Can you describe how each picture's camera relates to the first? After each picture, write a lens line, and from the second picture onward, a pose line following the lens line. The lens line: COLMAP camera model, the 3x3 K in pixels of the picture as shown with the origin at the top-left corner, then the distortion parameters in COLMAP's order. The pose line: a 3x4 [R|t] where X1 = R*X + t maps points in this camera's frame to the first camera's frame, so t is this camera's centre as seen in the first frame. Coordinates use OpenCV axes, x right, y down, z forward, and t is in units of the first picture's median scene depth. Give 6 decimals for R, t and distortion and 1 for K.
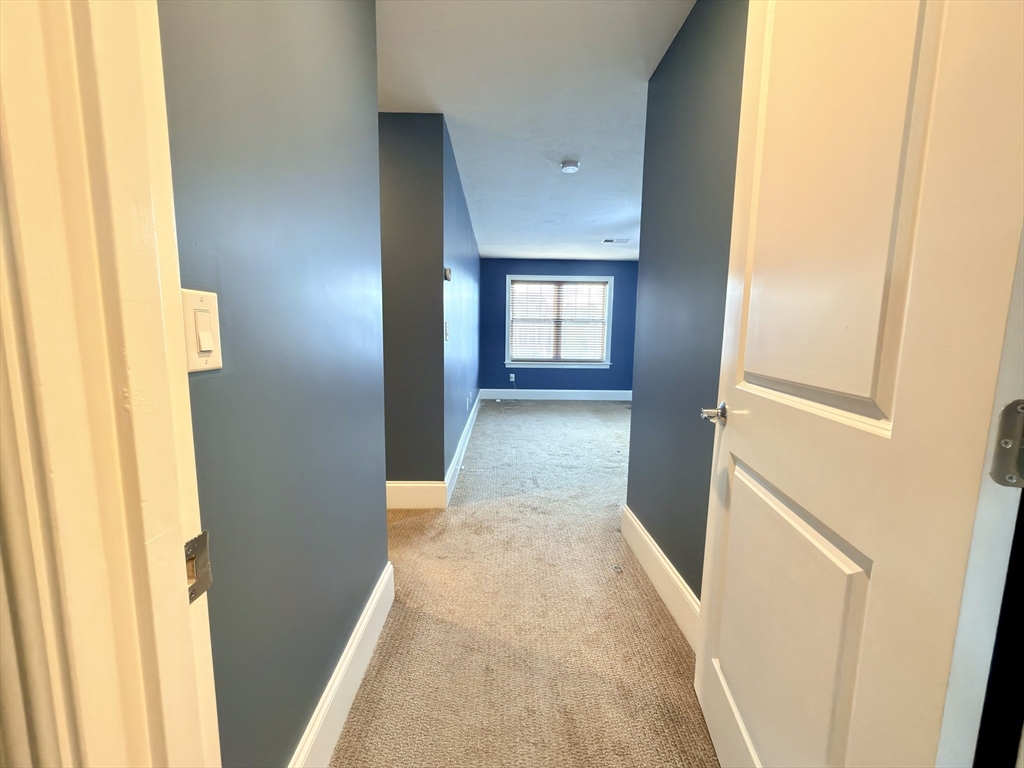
lens RADIAL K [[410.5, 0, 511.3], [0, 410.5, 384.0], [0, 0, 1]] dist [0.004436, -0.000704]
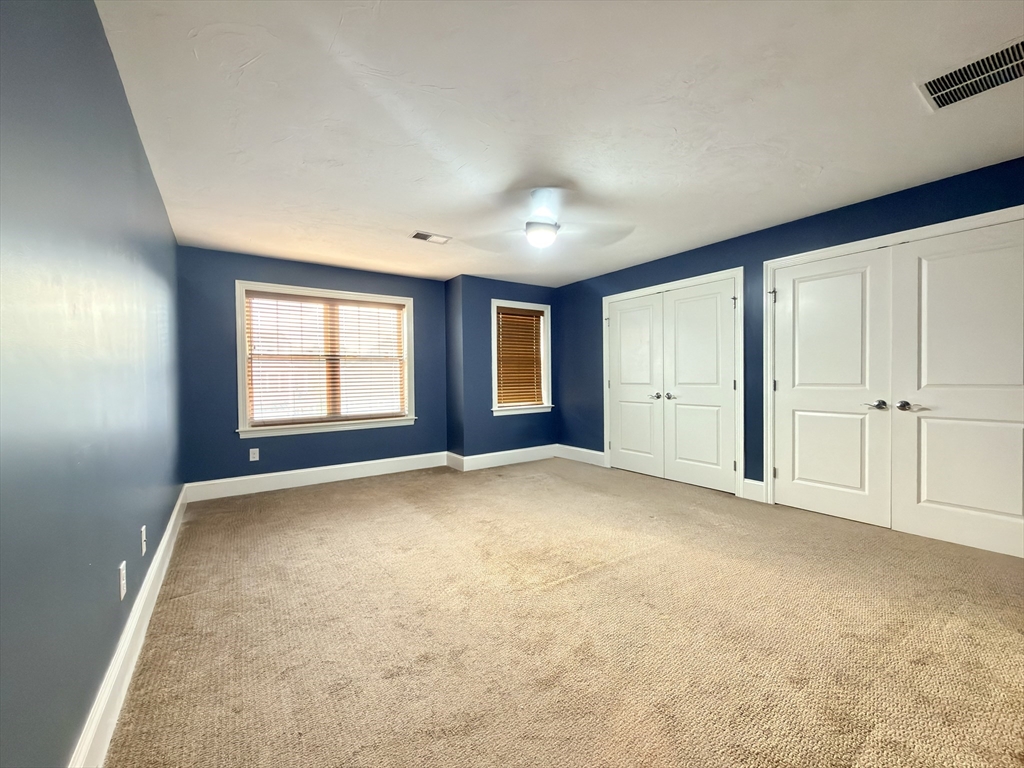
lens RADIAL K [[410.5, 0, 509.3], [0, 410.5, 382.4], [0, 0, 1]] dist [0.004436, -0.000704]
pose [[0.836890, -0.031033, 0.546491, -0.010681], [0.088893, 0.992843, -0.079750, -0.039009], [-0.540105, 0.115321, 0.833659, 0.310770]]
